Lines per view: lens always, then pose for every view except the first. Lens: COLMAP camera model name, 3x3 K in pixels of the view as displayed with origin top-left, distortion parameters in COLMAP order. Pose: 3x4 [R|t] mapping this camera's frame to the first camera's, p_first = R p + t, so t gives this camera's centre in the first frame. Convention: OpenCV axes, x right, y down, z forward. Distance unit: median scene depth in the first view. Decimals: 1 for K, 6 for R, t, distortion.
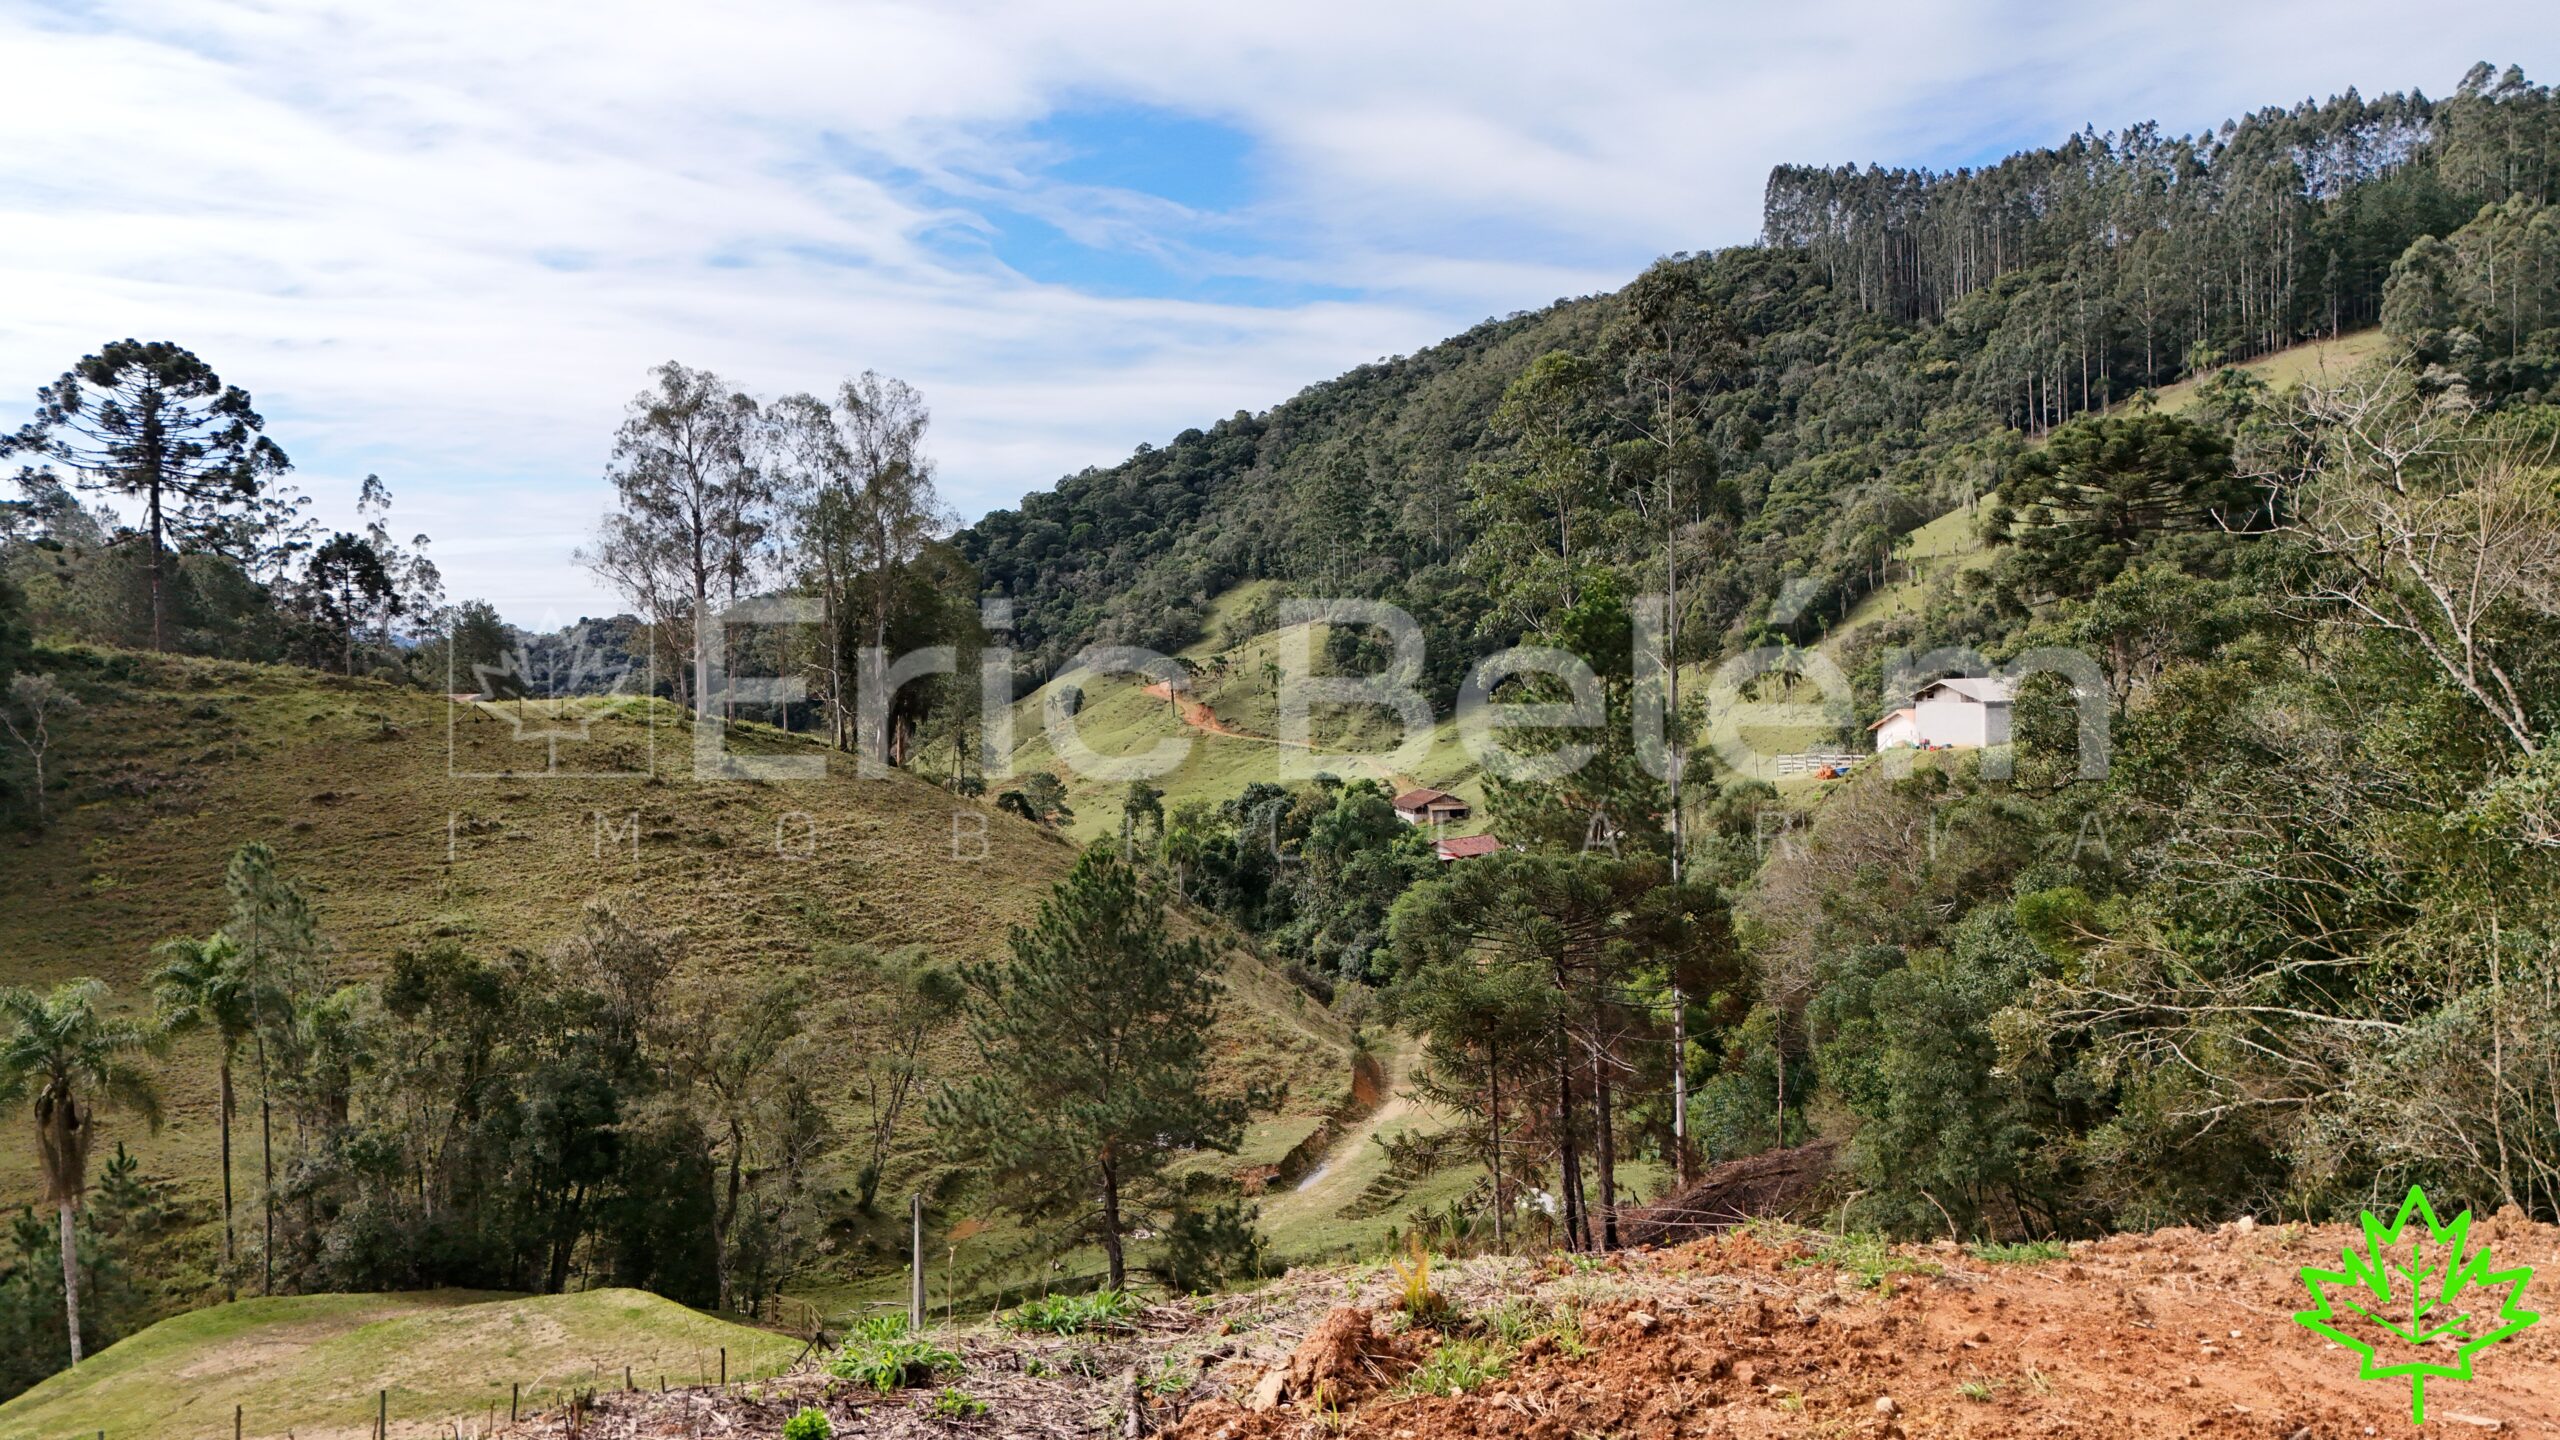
lens RADIAL K [[1886.3, 0, 1277.7], [0, 1886.3, 726.0], [0, 0, 1]] dist [0.059414, -0.045694]
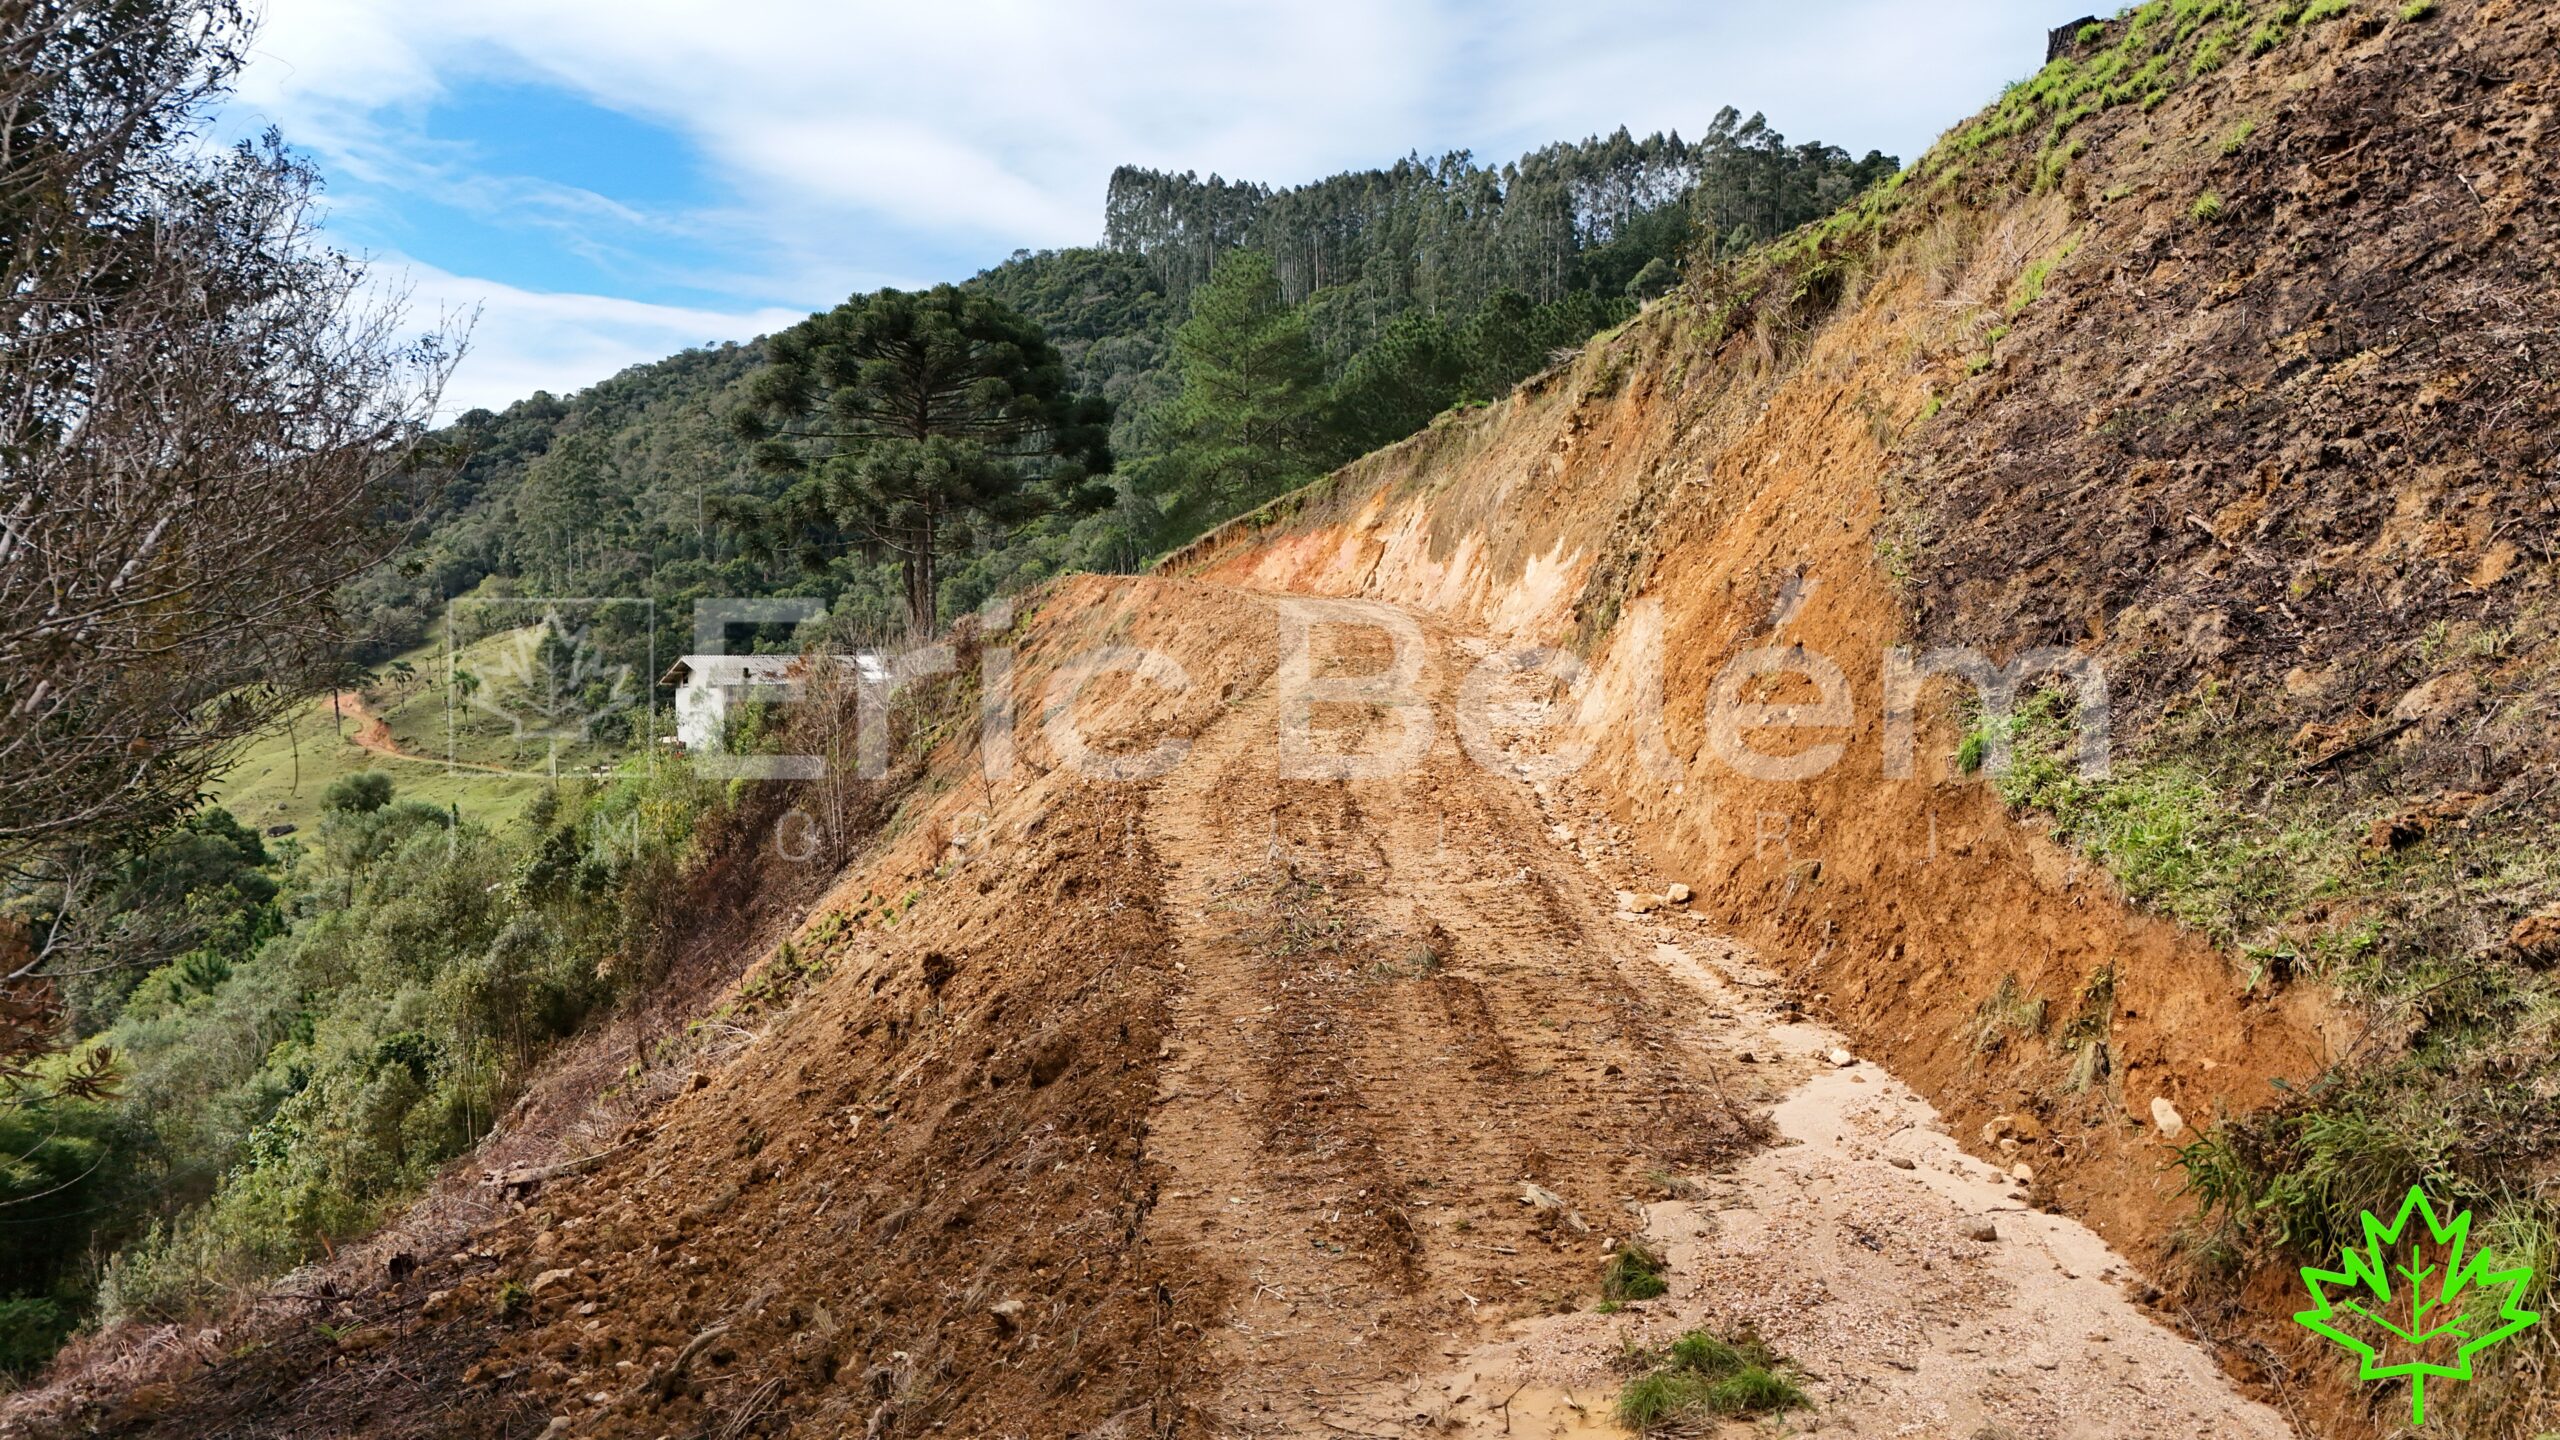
lens RADIAL K [[1886.3, 0, 1283.1], [0, 1886.3, 729.6], [0, 0, 1]] dist [0.059414, -0.045694]
pose [[0.961331, 0.005213, 0.275346, 0.138830], [-0.001610, 0.999910, -0.013308, 0.004340], [-0.275391, 0.012350, 0.961253, 0.102251]]
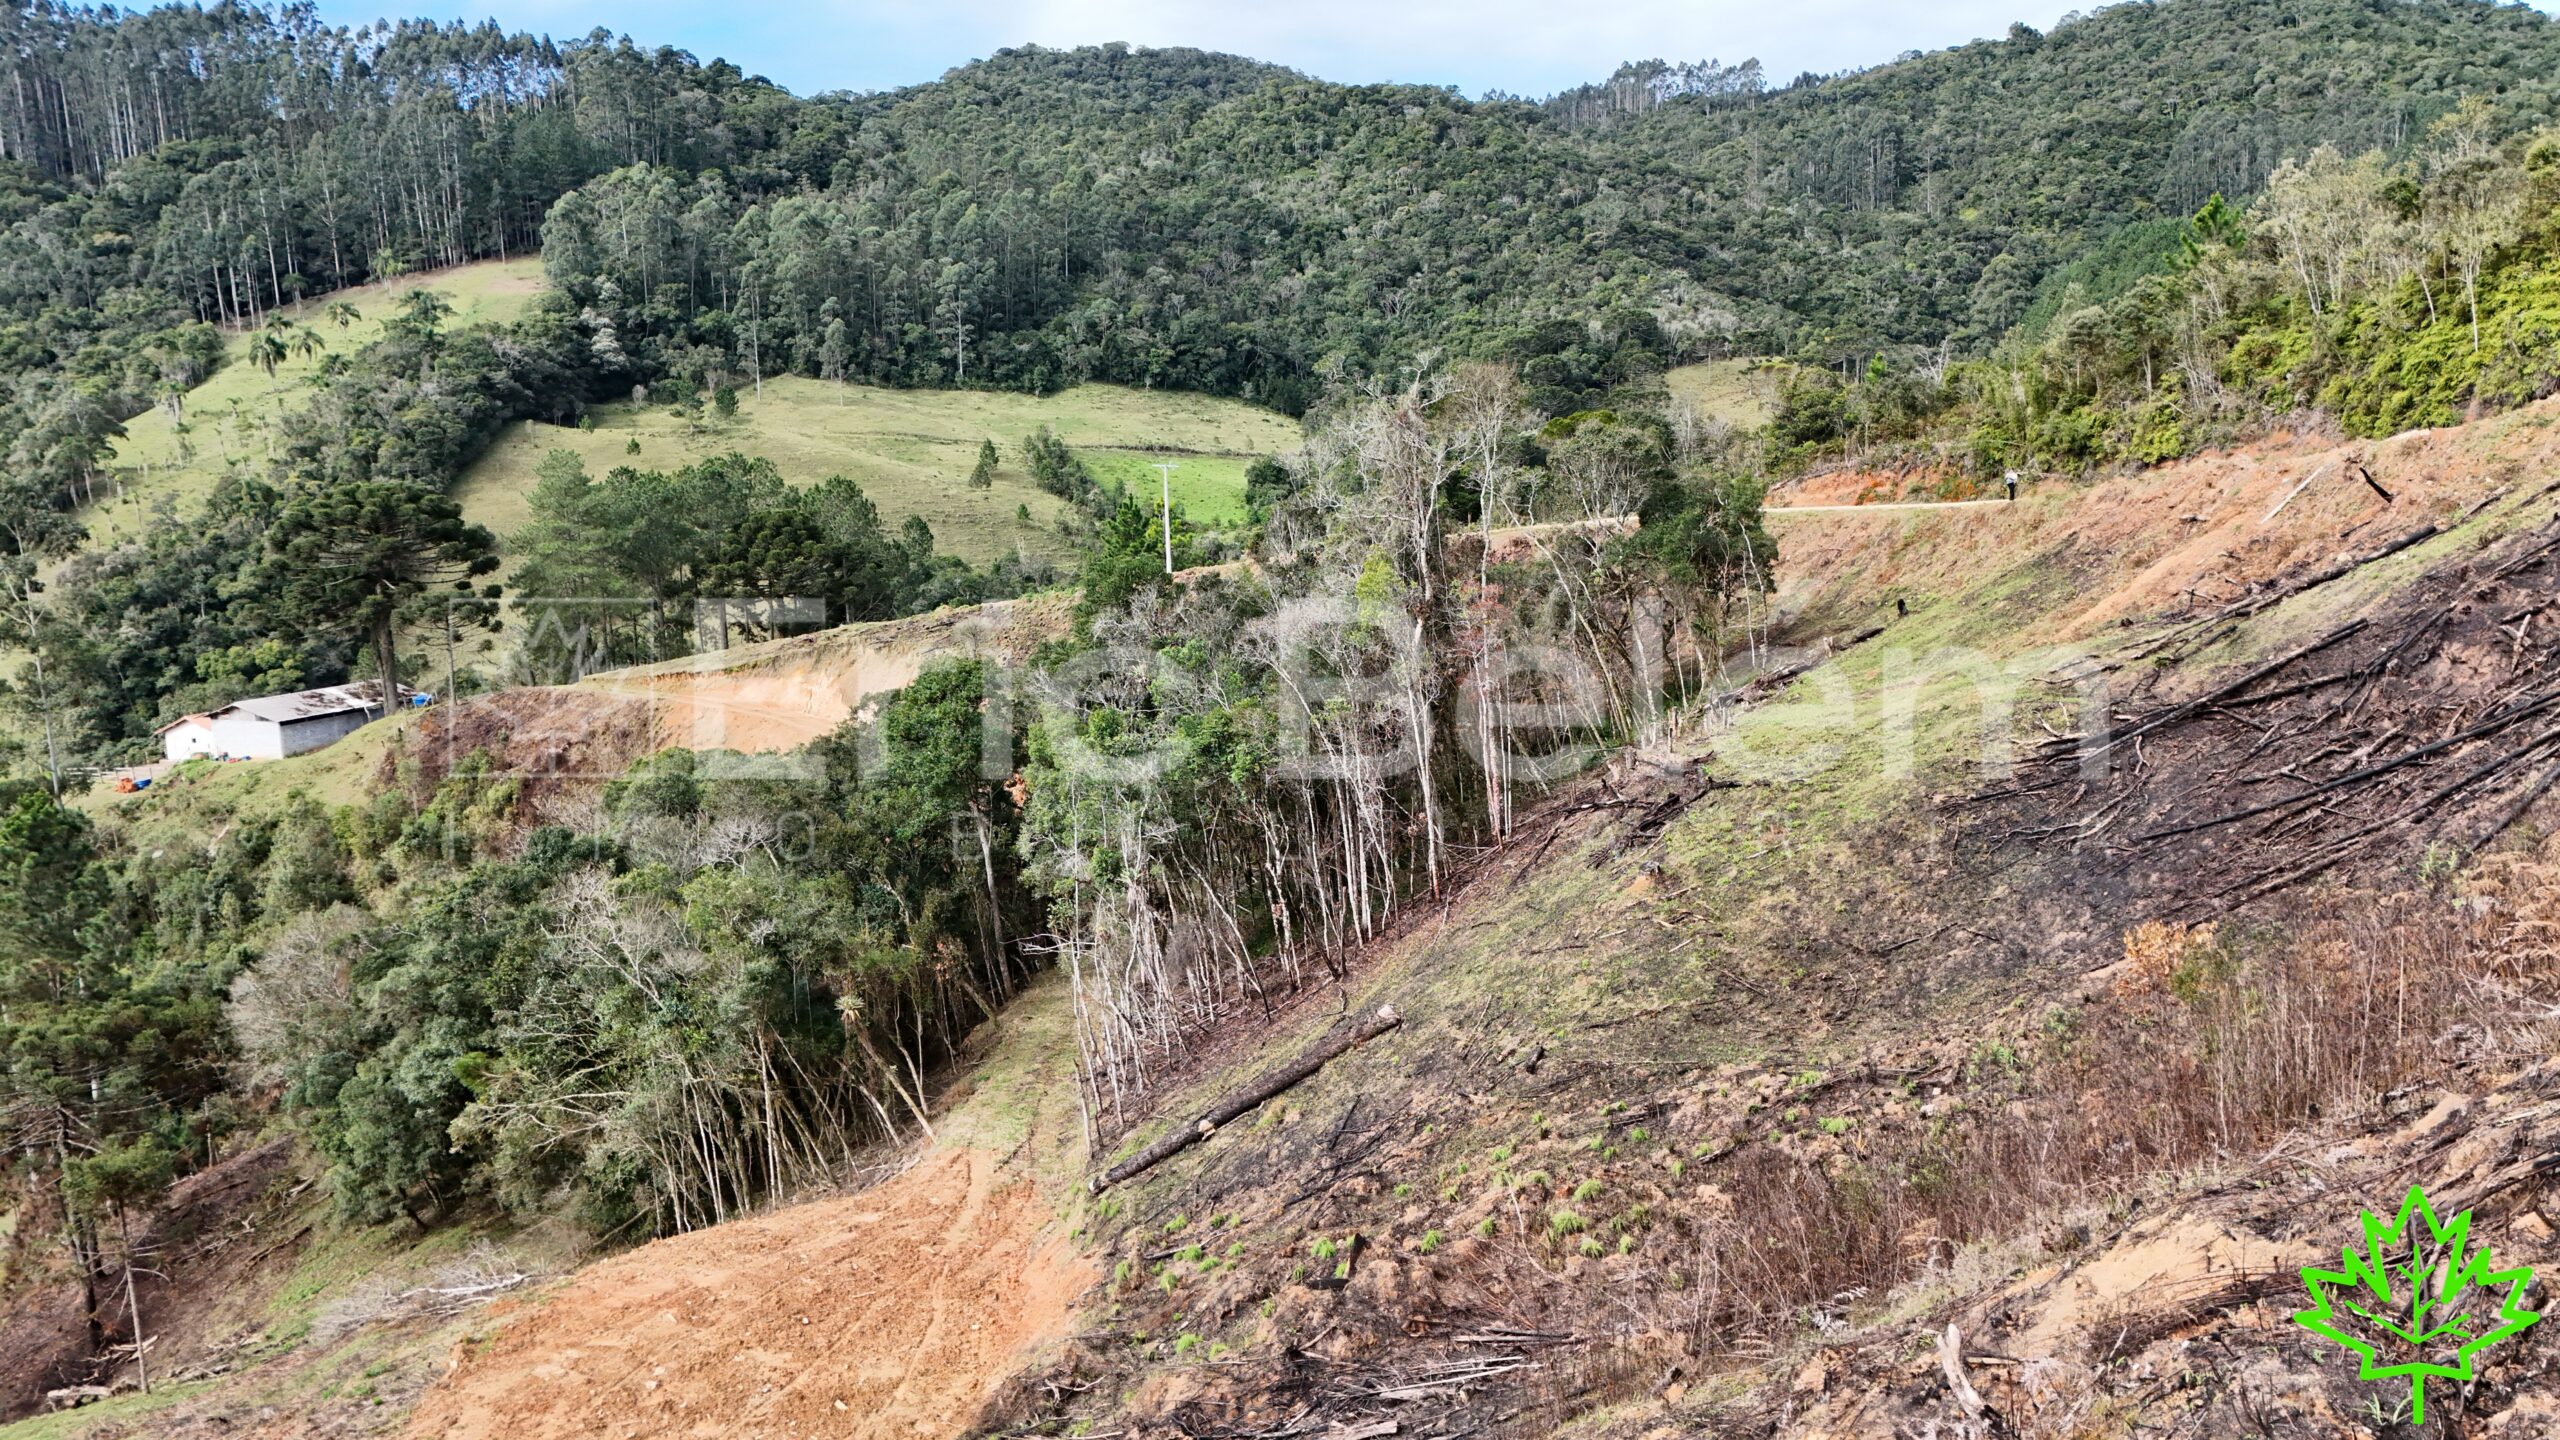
lens RADIAL K [[1886.3, 0, 1289.7], [0, 1886.3, 731.0], [0, 0, 1]] dist [0.059414, -0.045694]
pose [[0.632600, -0.111614, 0.766394, -0.052201], [0.038679, 0.992879, 0.112672, -0.042699], [-0.773512, -0.041633, 0.632413, -0.088527]]
